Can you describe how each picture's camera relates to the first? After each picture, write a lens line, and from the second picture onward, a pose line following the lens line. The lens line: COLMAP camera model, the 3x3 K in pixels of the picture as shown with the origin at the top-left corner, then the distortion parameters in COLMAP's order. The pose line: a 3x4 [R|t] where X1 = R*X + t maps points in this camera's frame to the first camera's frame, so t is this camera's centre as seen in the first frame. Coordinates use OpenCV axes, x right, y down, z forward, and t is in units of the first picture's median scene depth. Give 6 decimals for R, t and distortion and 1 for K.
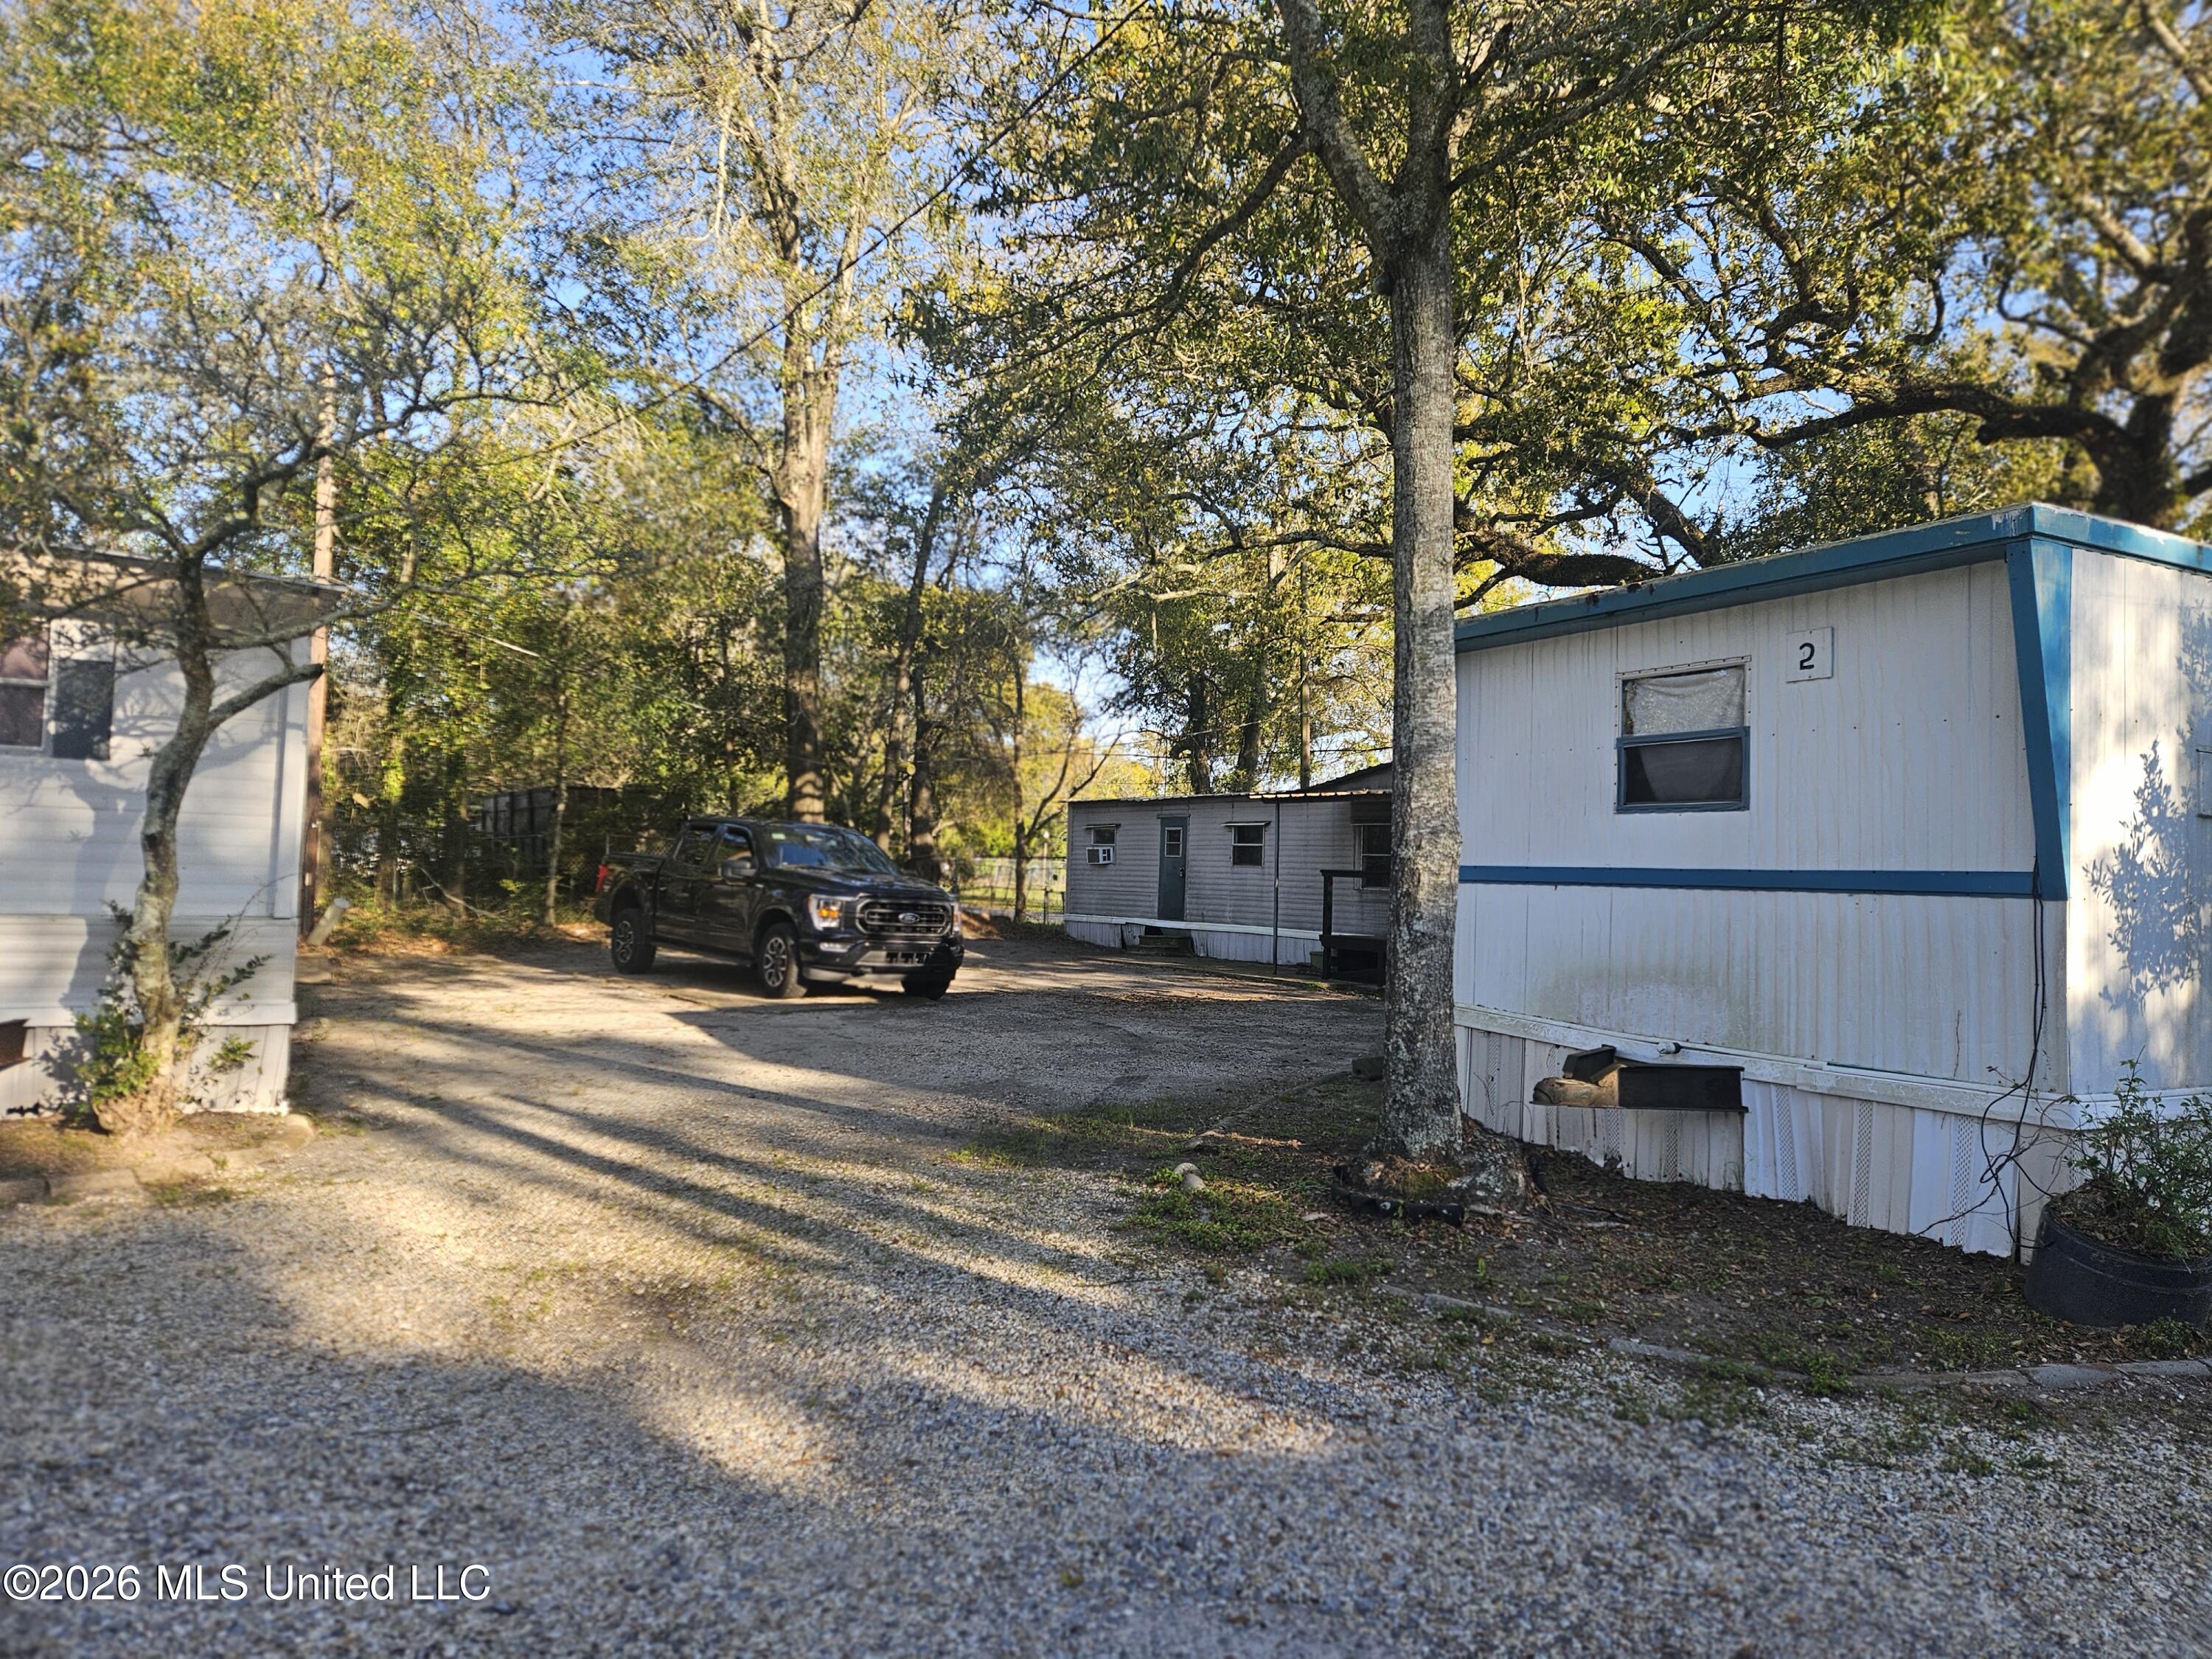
lens RADIAL K [[1477.3, 0, 1120.1], [0, 1477.3, 824.4], [0, 0, 1]] dist [0.100950, -0.089346]
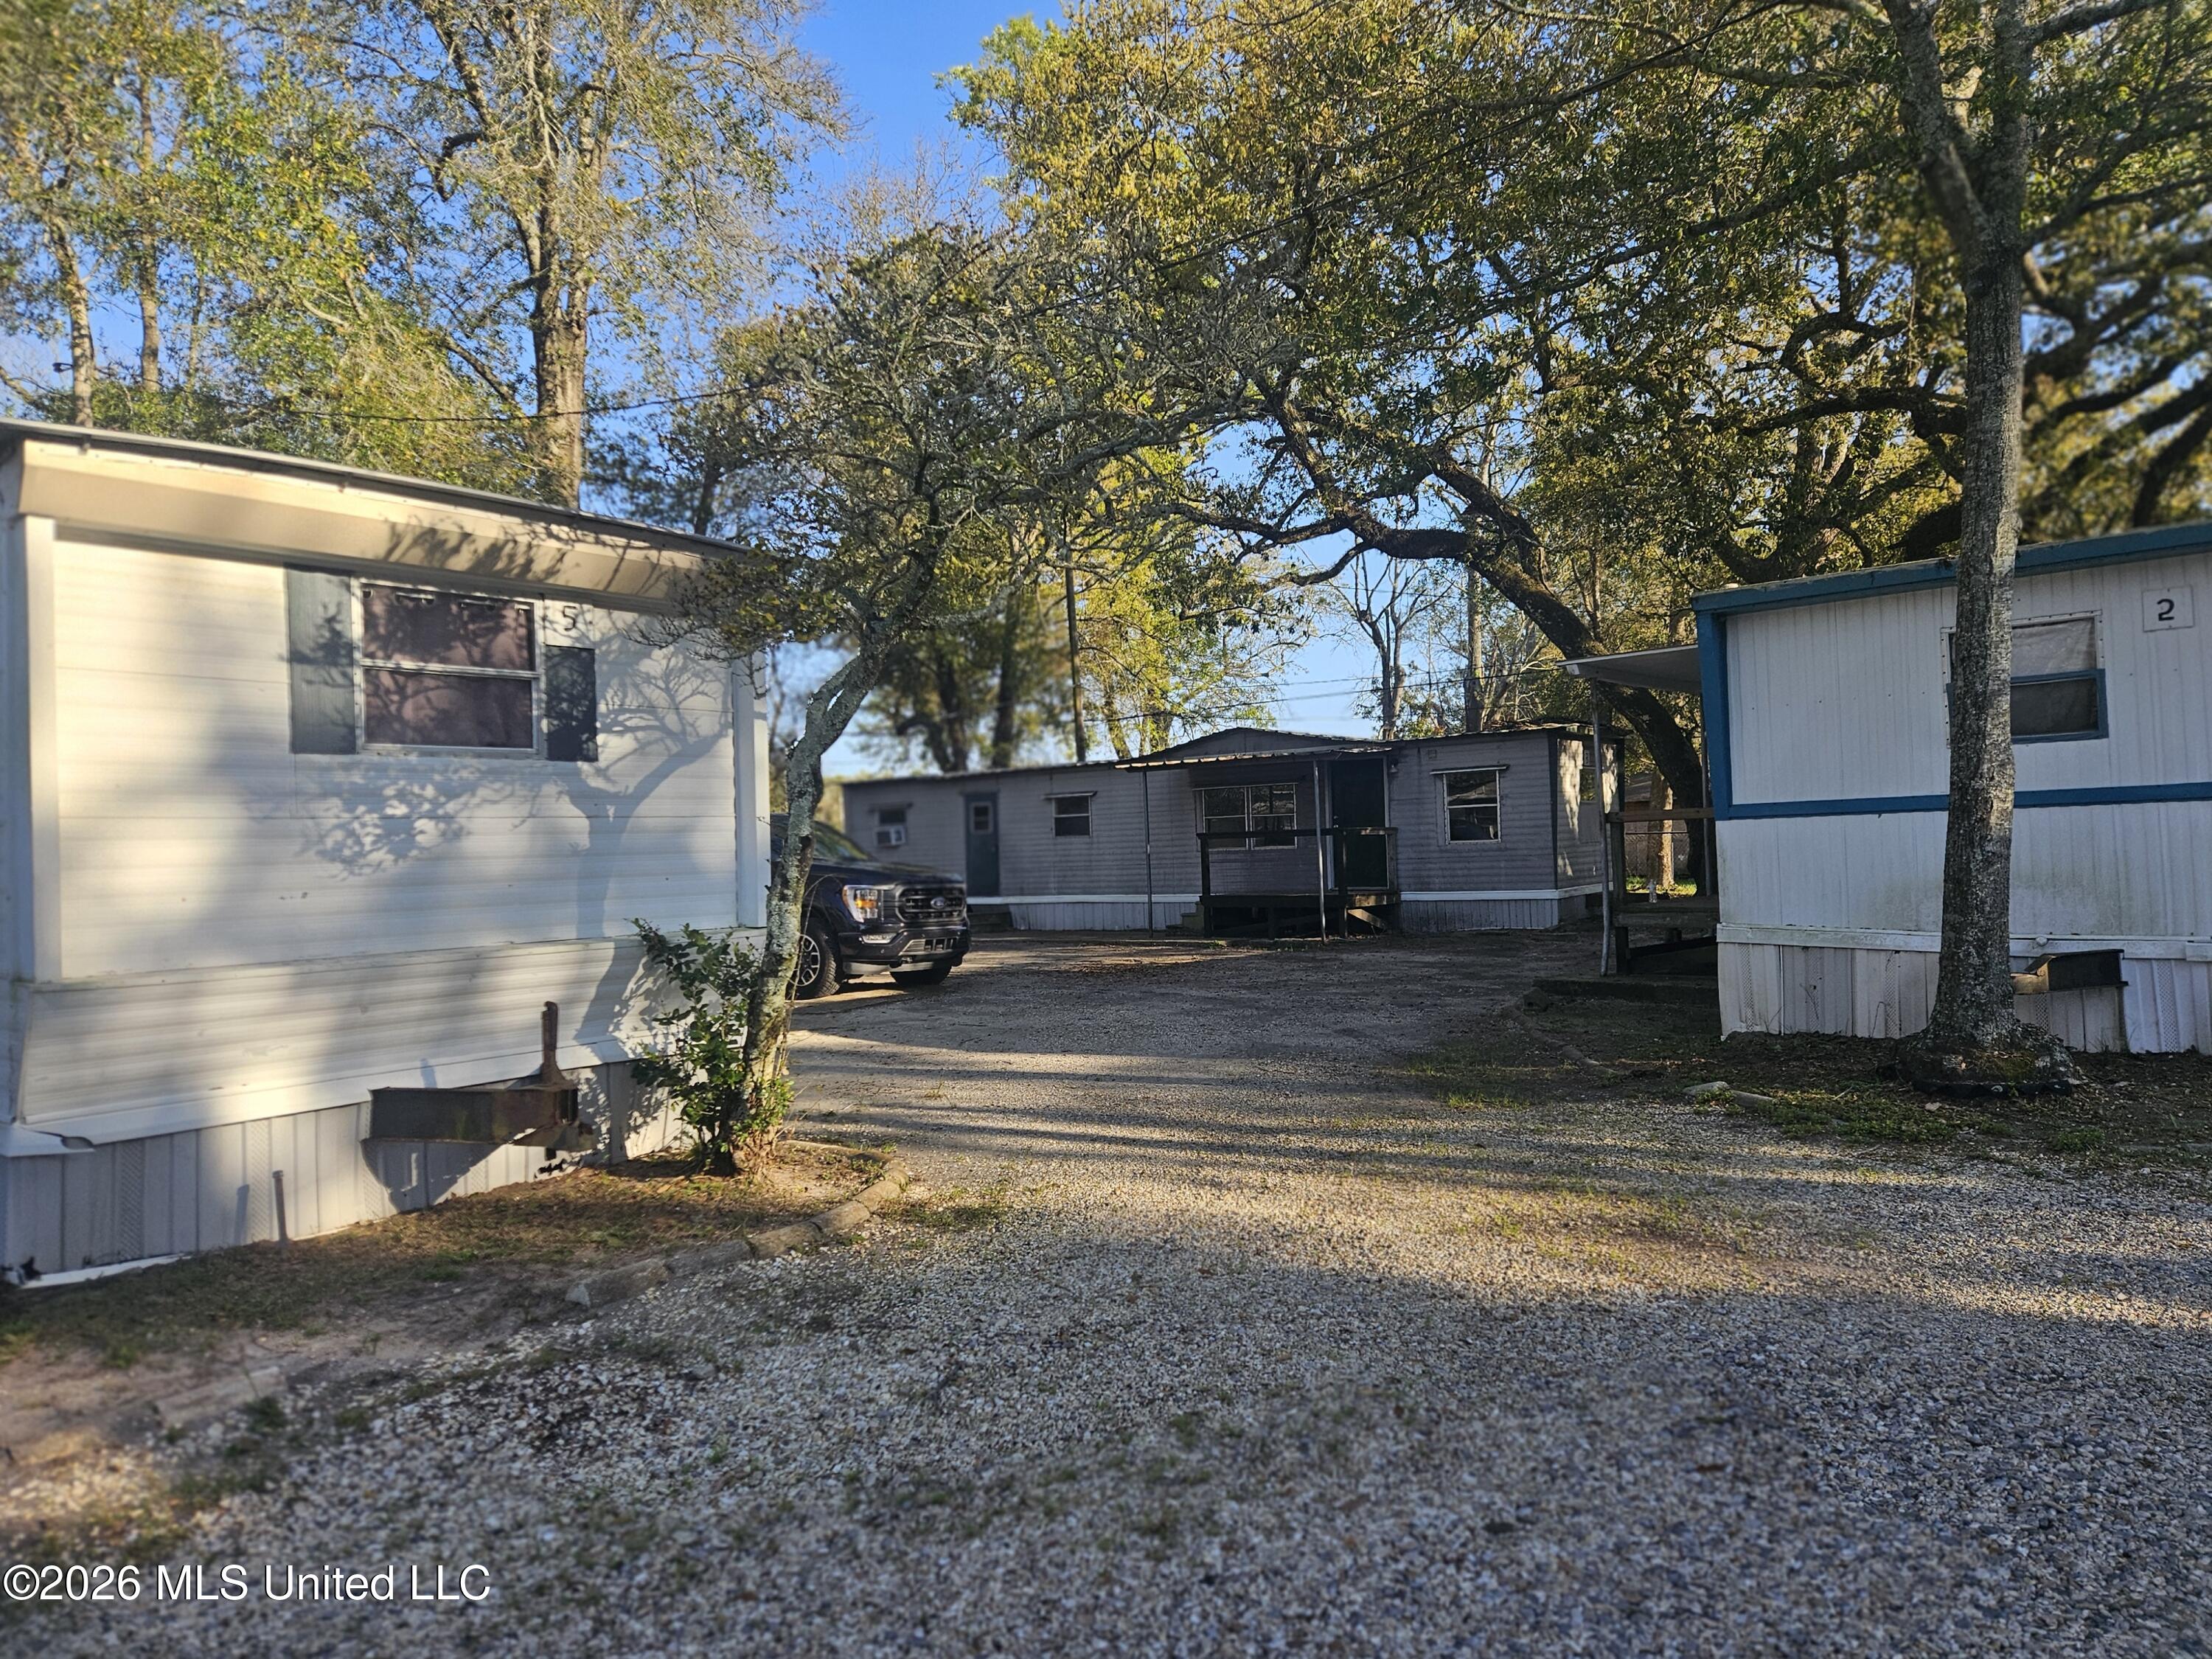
lens RADIAL K [[1496.1, 0, 1094.2], [0, 1496.1, 822.9], [0, 0, 1]] dist [0.103019, -0.099003]
pose [[0.945670, -0.057449, 0.320012, -0.685902], [0.052838, 0.998336, 0.023078, -0.011657], [-0.320805, -0.004916, 0.947133, 0.080806]]
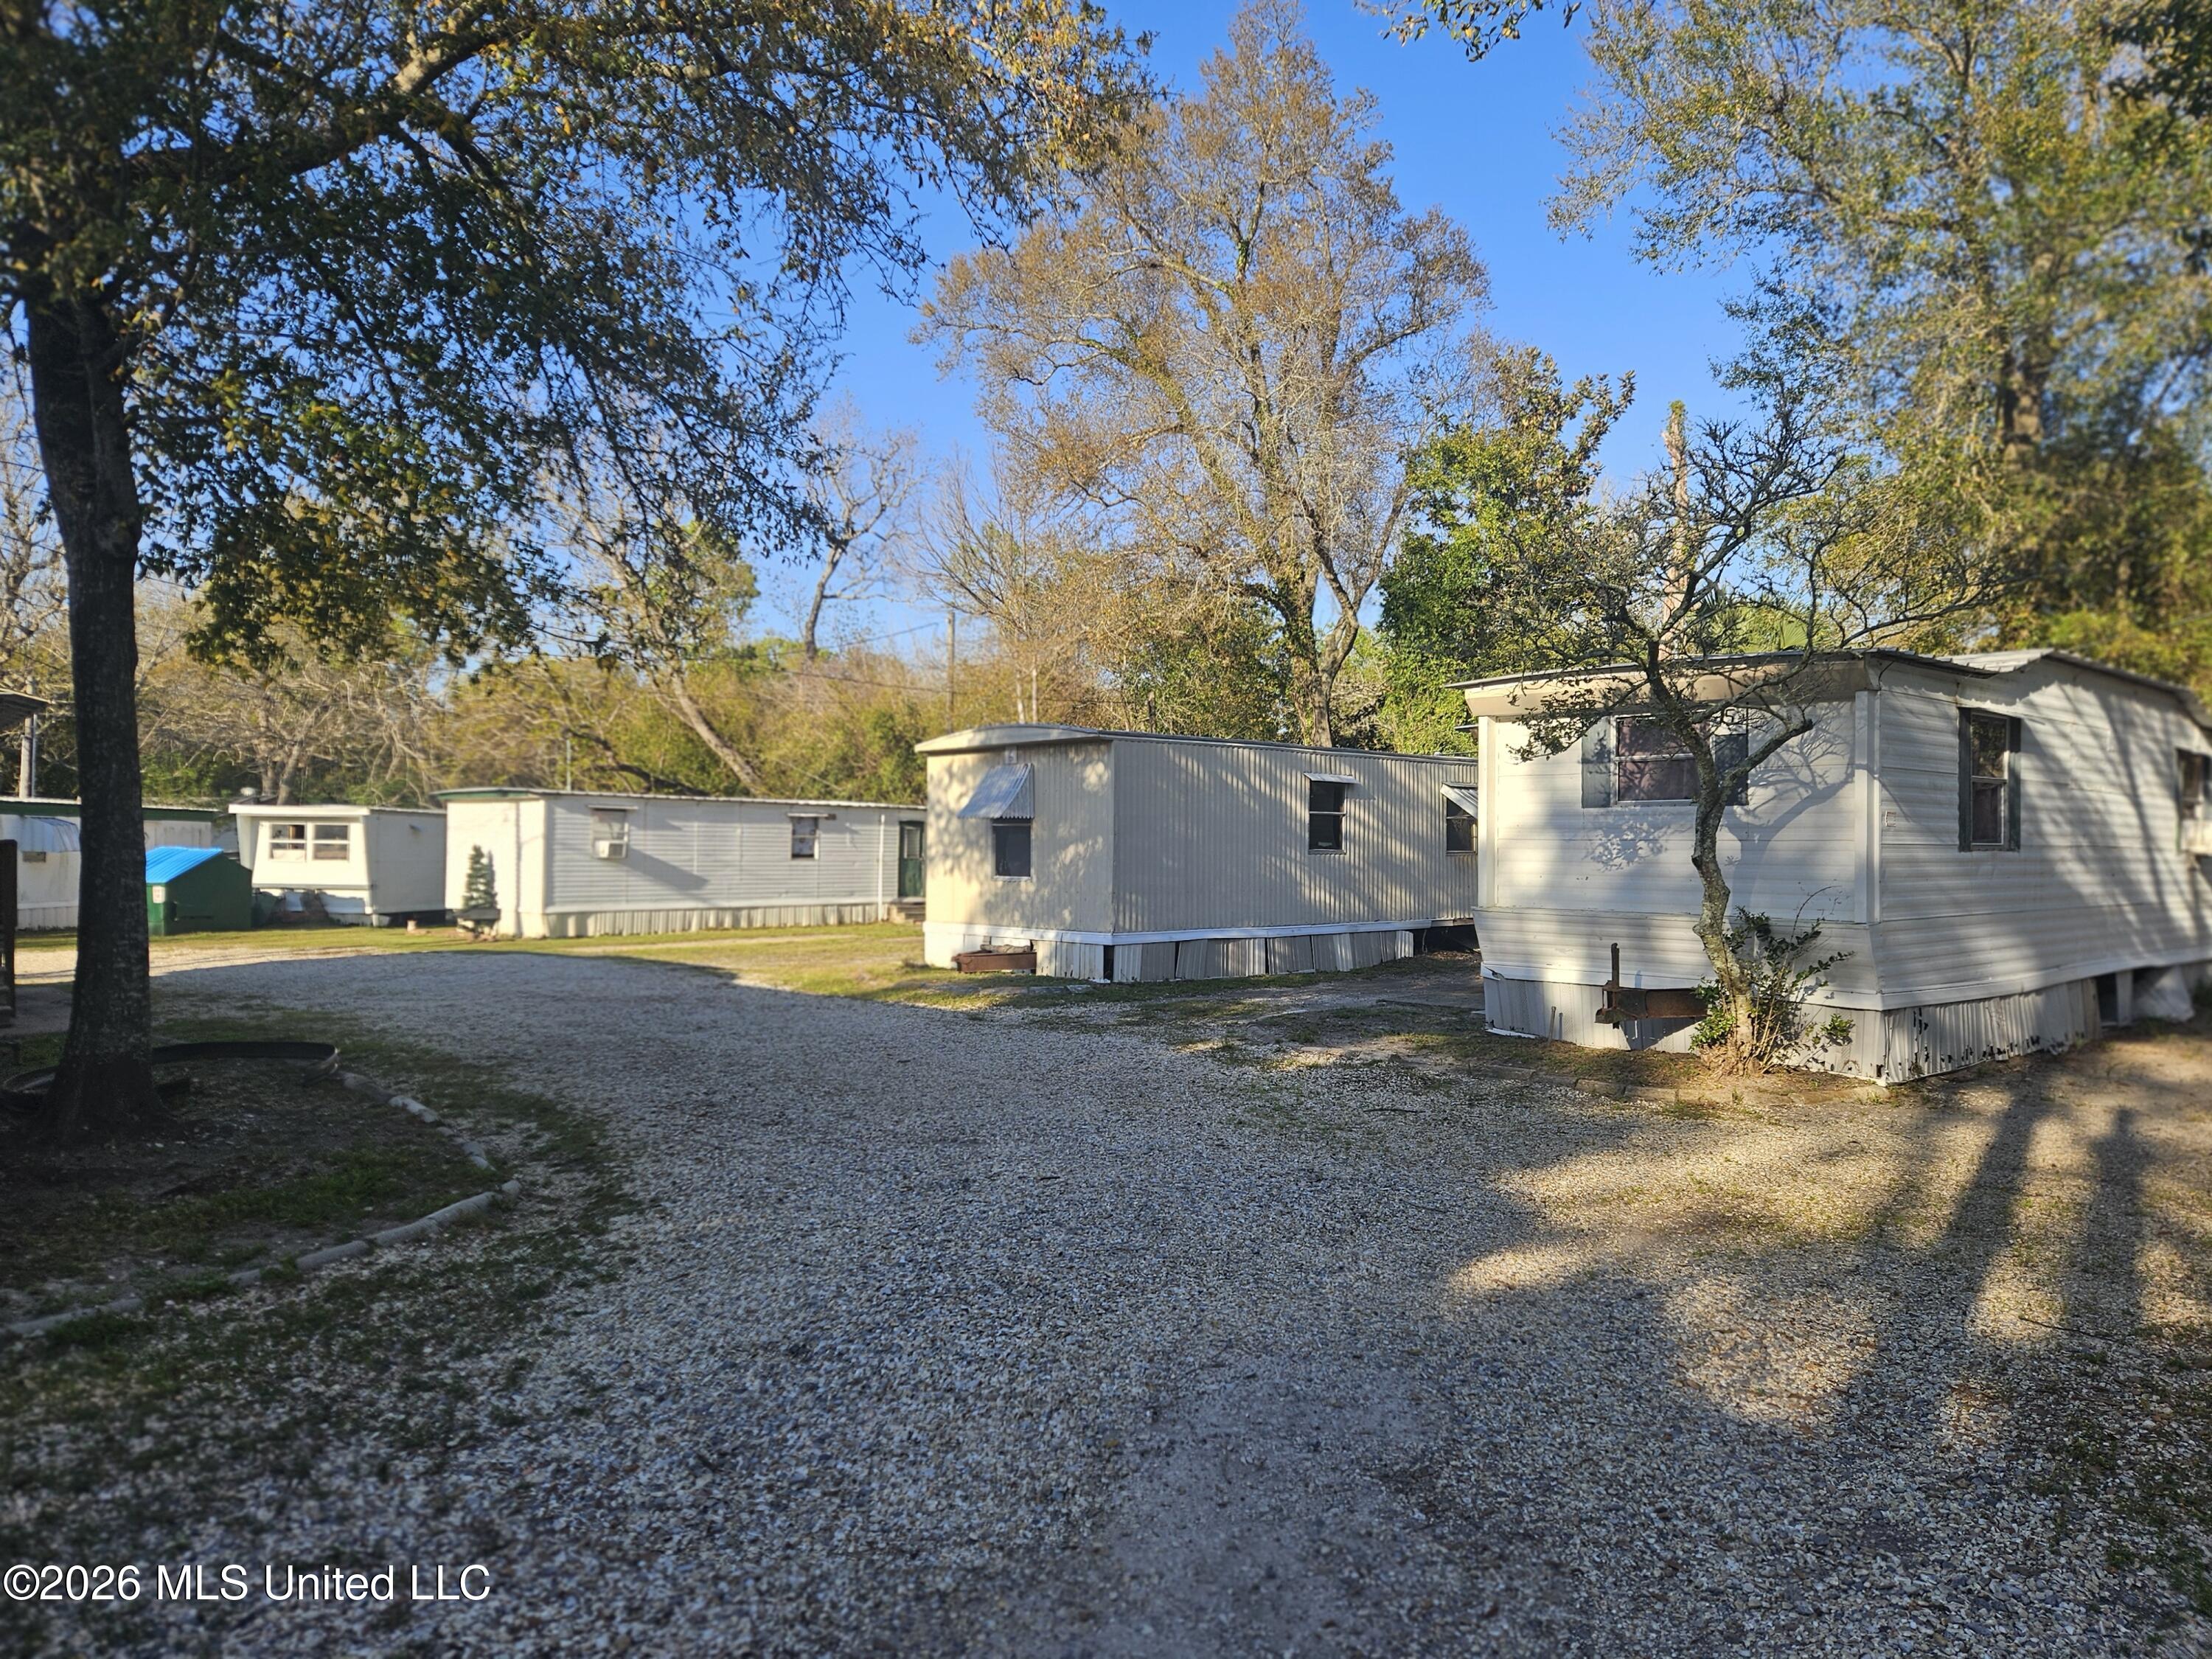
lens RADIAL K [[1477.3, 0, 1120.1], [0, 1477.3, 824.4], [0, 0, 1]] dist [0.100950, -0.089346]
pose [[0.174345, -0.047942, -0.983517, 0.581929], [0.026268, 0.998685, -0.044025, 0.020706], [0.984334, -0.018159, 0.175375, 0.202101]]
